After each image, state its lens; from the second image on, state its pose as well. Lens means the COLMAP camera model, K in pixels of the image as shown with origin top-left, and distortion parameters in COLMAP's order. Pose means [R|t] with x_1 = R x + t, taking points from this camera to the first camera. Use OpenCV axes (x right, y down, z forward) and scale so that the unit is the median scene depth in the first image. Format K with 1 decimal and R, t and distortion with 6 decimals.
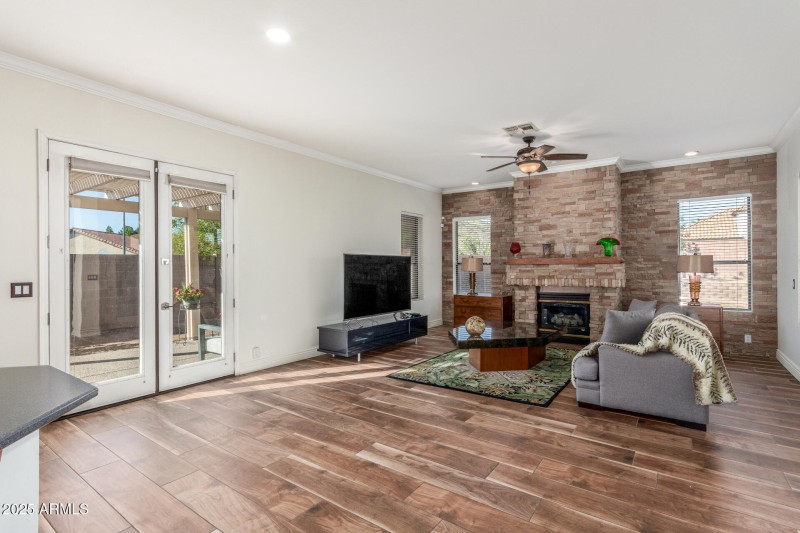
lens RADIAL K [[375.1, 0, 402.5], [0, 375.1, 262.6], [0, 0, 1]] dist [0.003166, 0.000753]
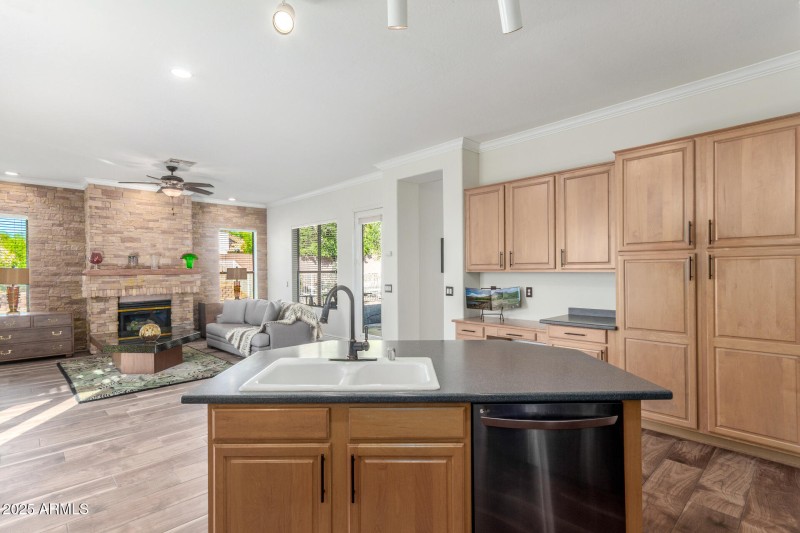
lens RADIAL K [[375.1, 0, 403.5], [0, 375.1, 269.6], [0, 0, 1]] dist [0.003166, 0.000753]
pose [[0.192360, 0.003317, 0.981319, -0.528402], [0.001595, 0.999992, -0.003693, -0.005748], [-0.981323, 0.002275, 0.192353, 0.052399]]
